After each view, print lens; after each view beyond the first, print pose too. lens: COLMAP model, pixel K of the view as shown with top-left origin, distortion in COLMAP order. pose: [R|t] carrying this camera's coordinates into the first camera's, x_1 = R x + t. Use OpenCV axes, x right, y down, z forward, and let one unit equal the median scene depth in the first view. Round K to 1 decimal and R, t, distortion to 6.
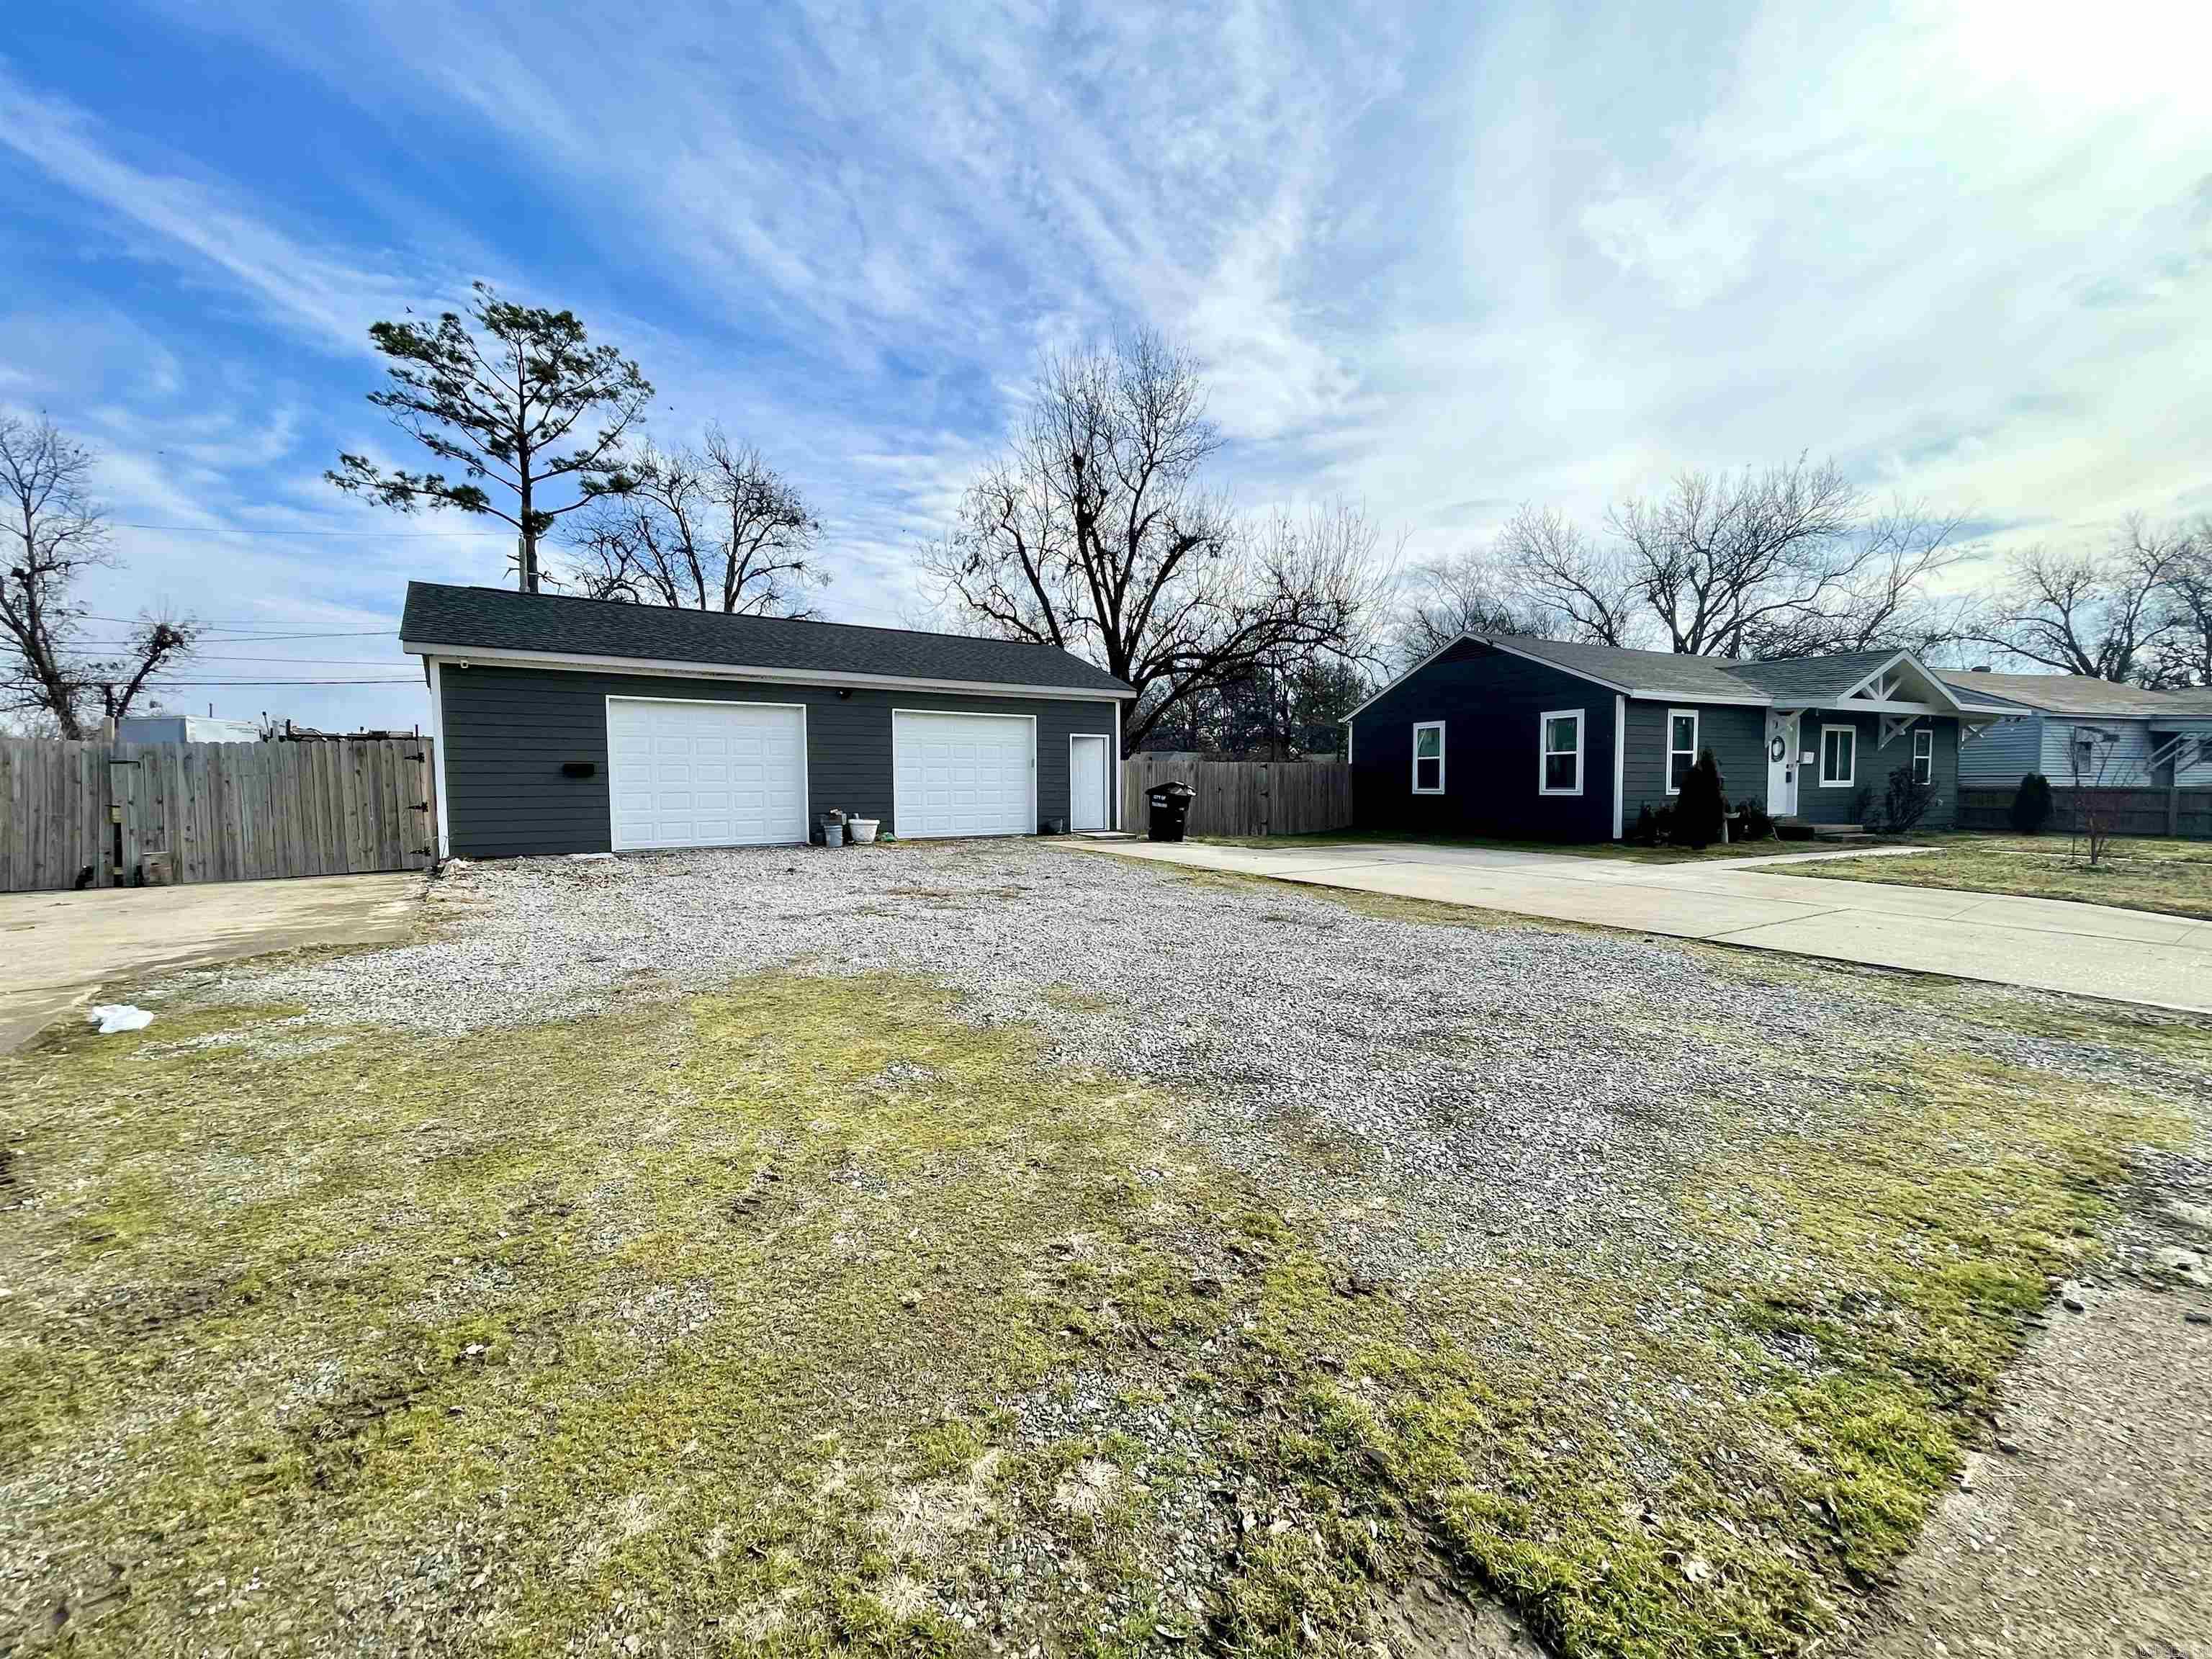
lens RADIAL K [[889.3, 0, 1099.3], [0, 889.3, 847.6], [0, 0, 1]] dist [-0.003599, 0.000527]
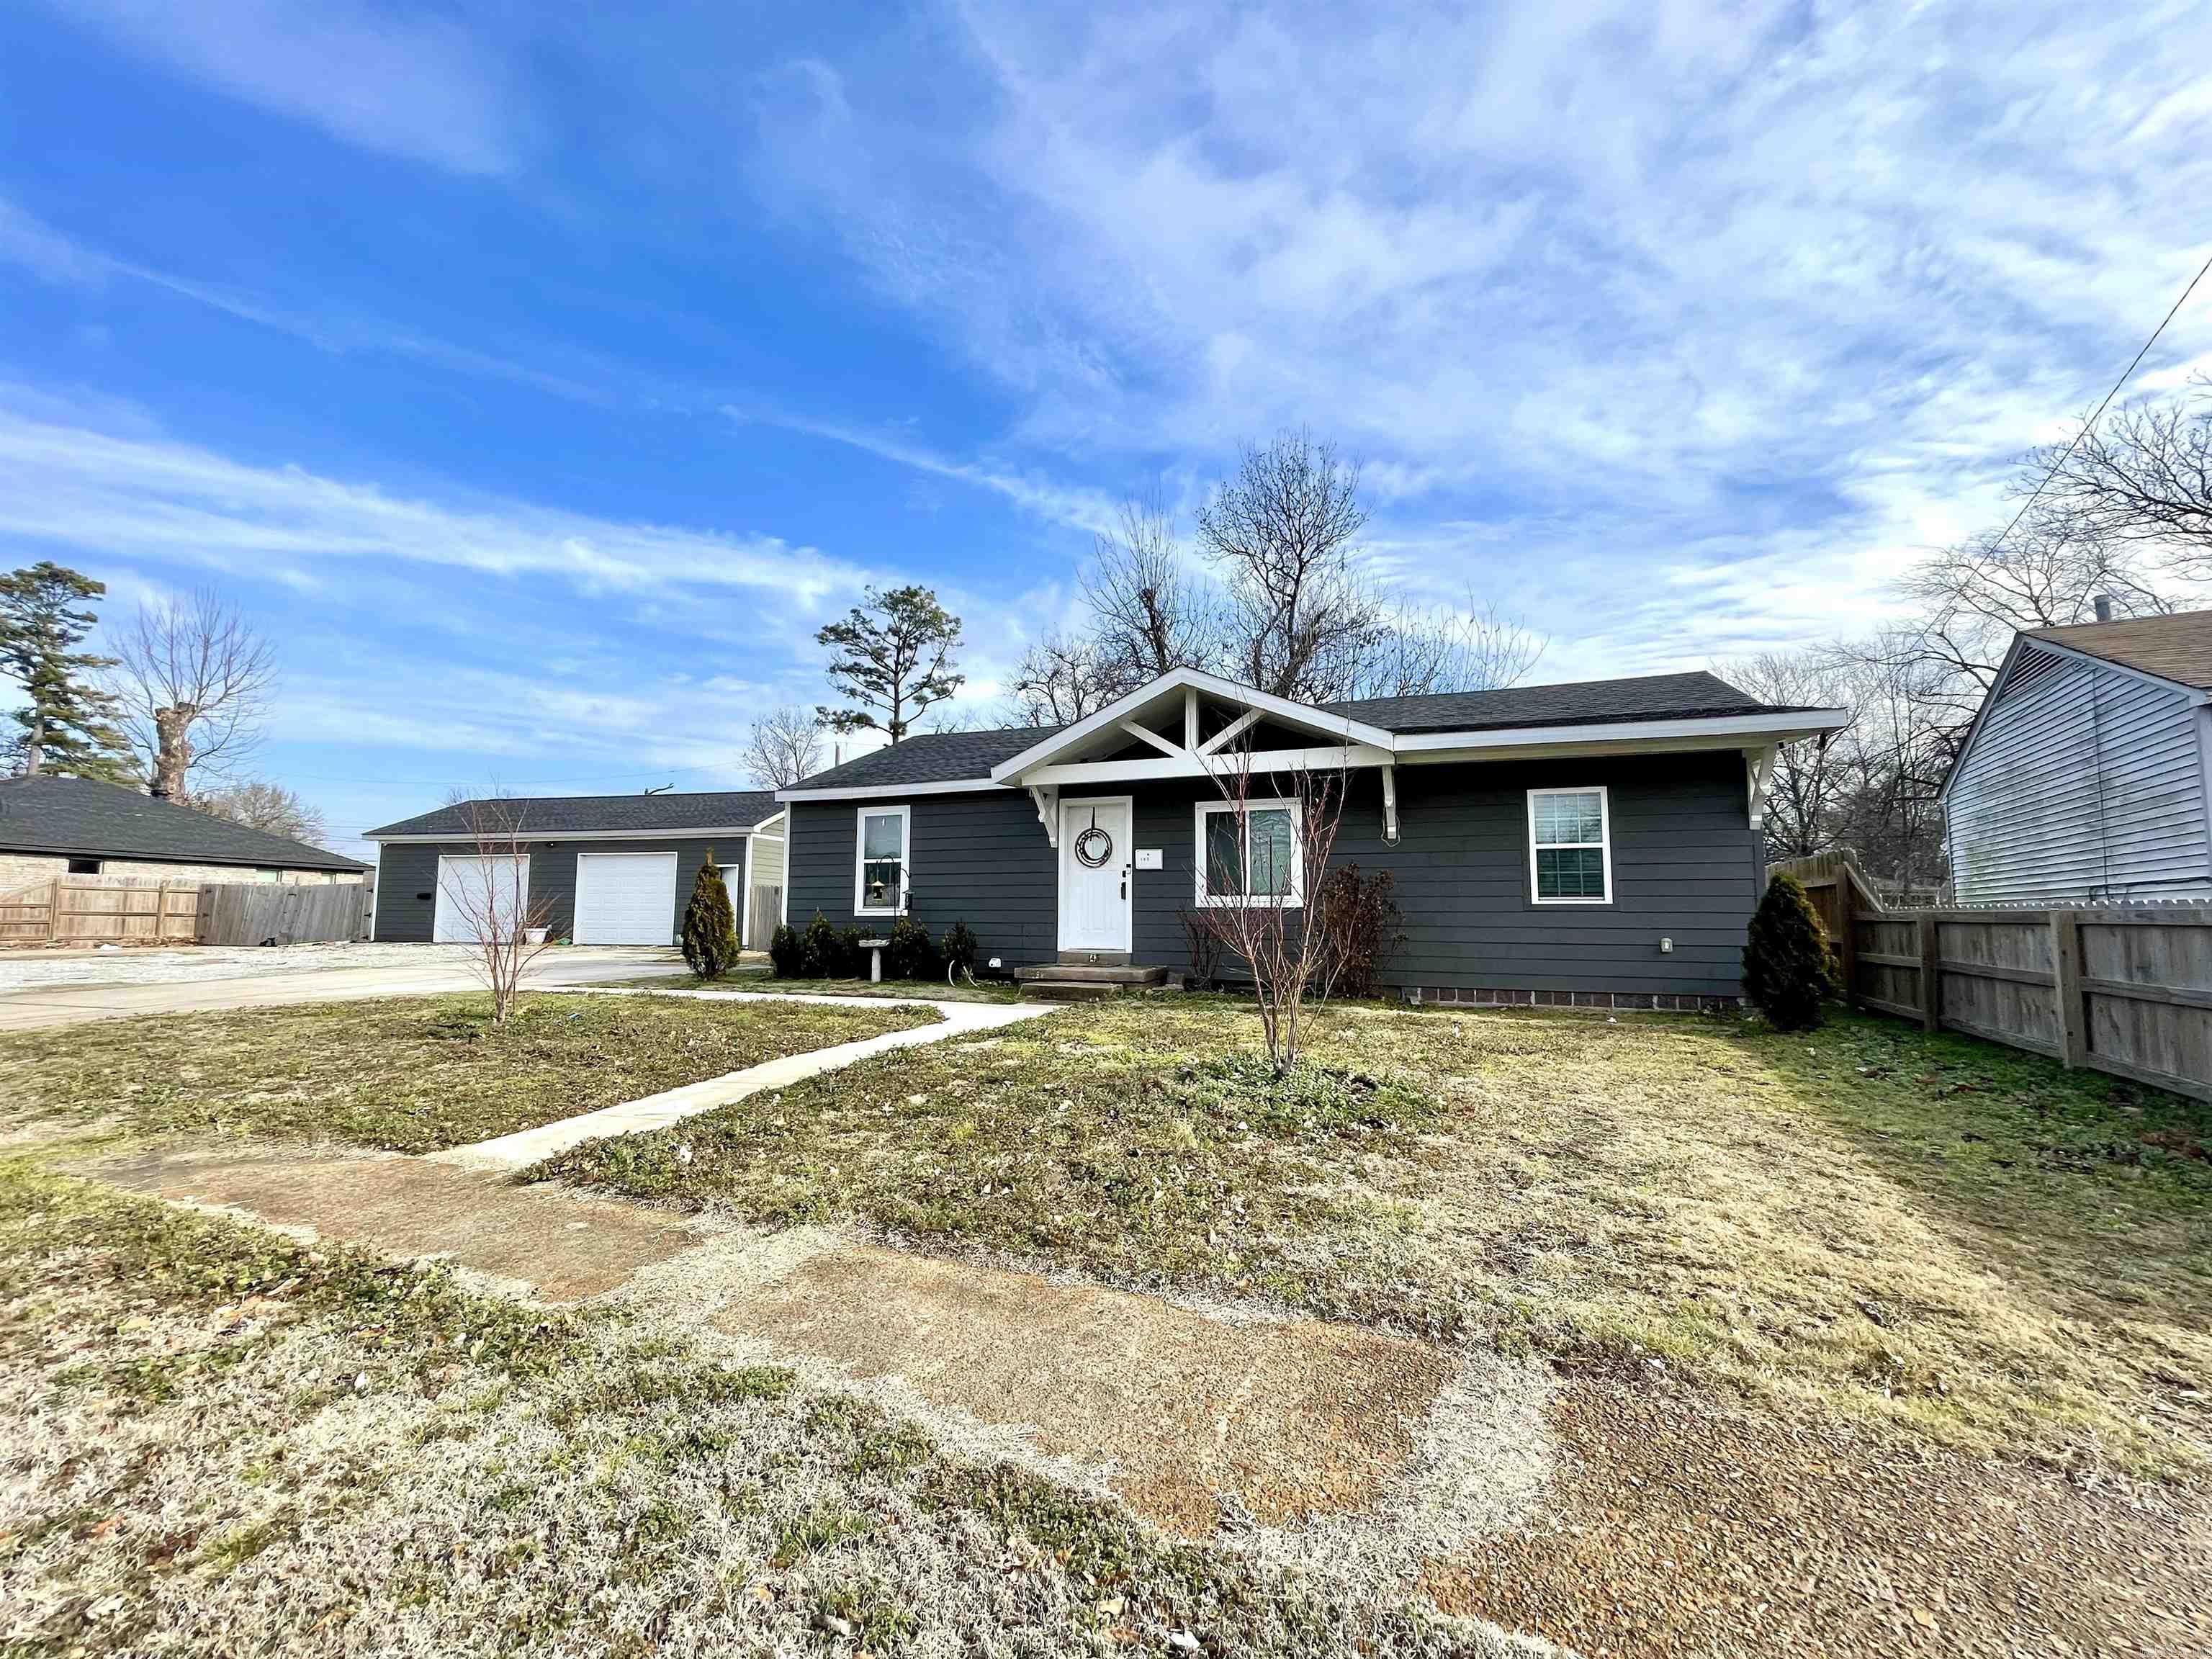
lens RADIAL K [[902.2, 0, 1106.0], [0, 902.2, 829.5], [0, 0, 1]] dist [-0.001849, -0.000360]
pose [[0.680669, -0.064989, -0.729703, 0.705300], [-0.059337, 0.987894, -0.143334, -0.016740], [0.730184, 0.140861, 0.668572, 0.313767]]
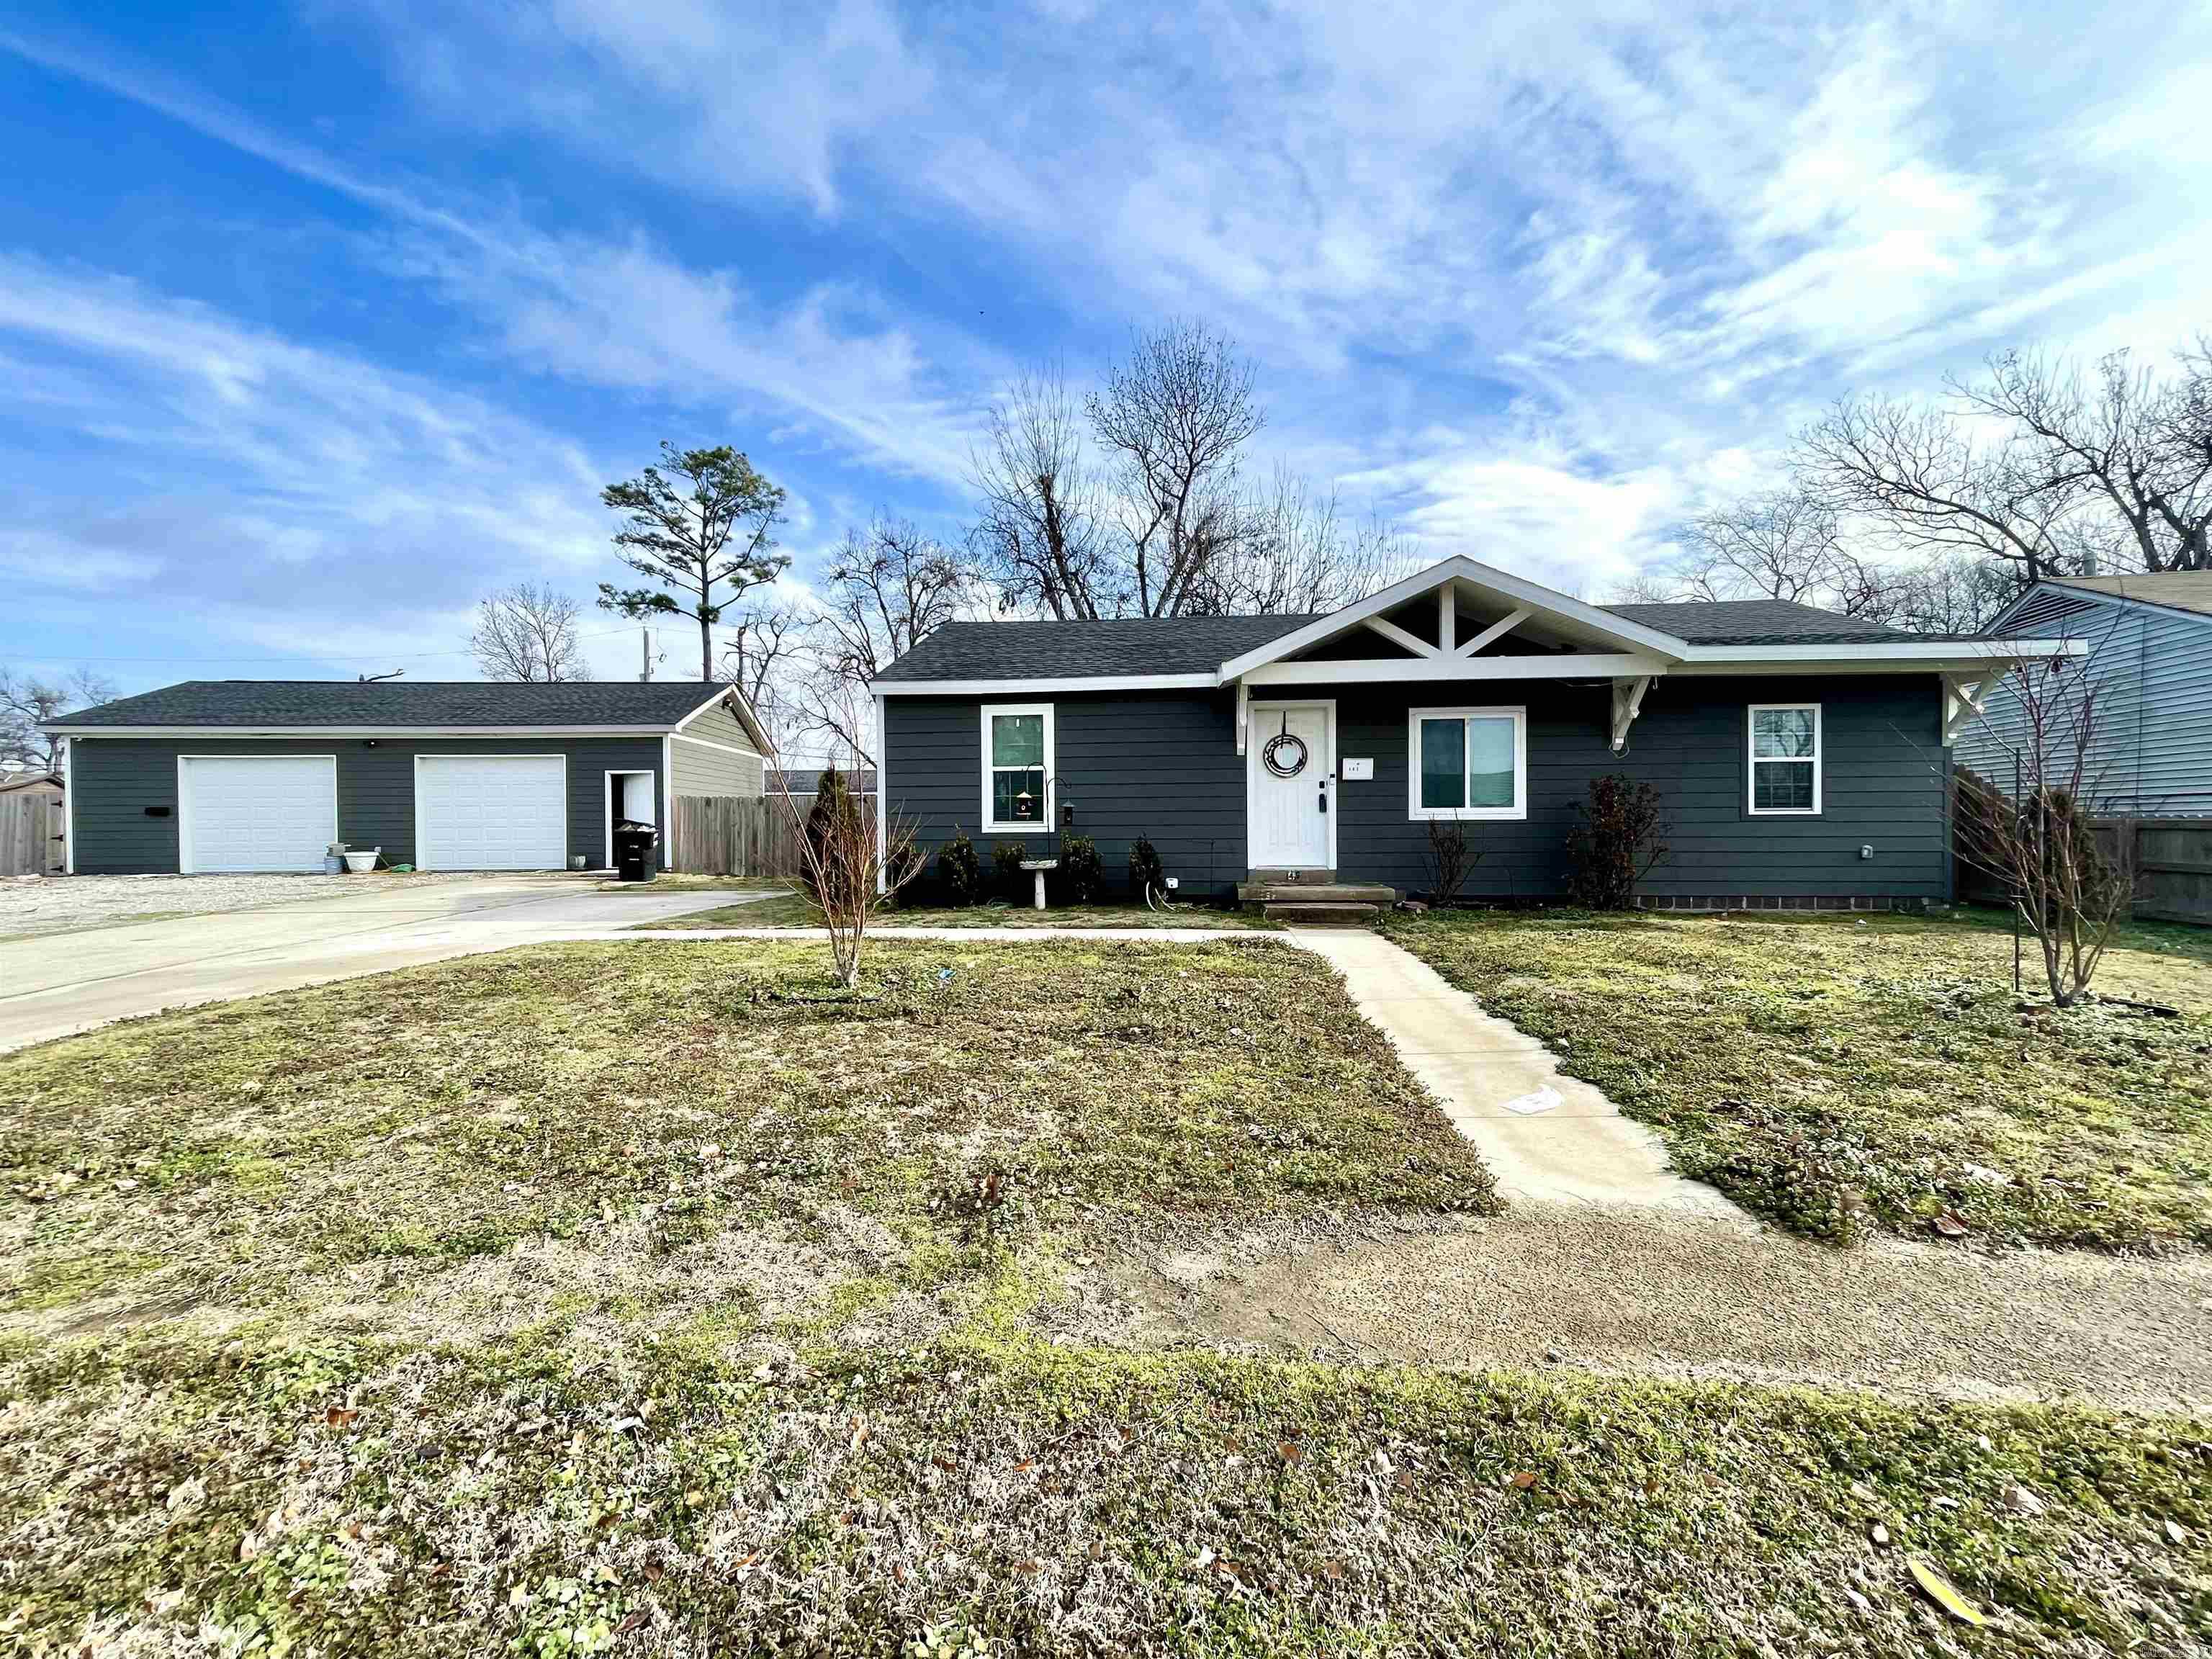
lens RADIAL K [[902.2, 0, 1106.0], [0, 902.2, 829.5], [0, 0, 1]] dist [-0.001849, -0.000360]
pose [[0.856478, 0.000272, -0.516183, 0.546578], [-0.033141, 0.997966, -0.054464, -0.013846], [0.515118, 0.063754, 0.854745, 0.235789]]
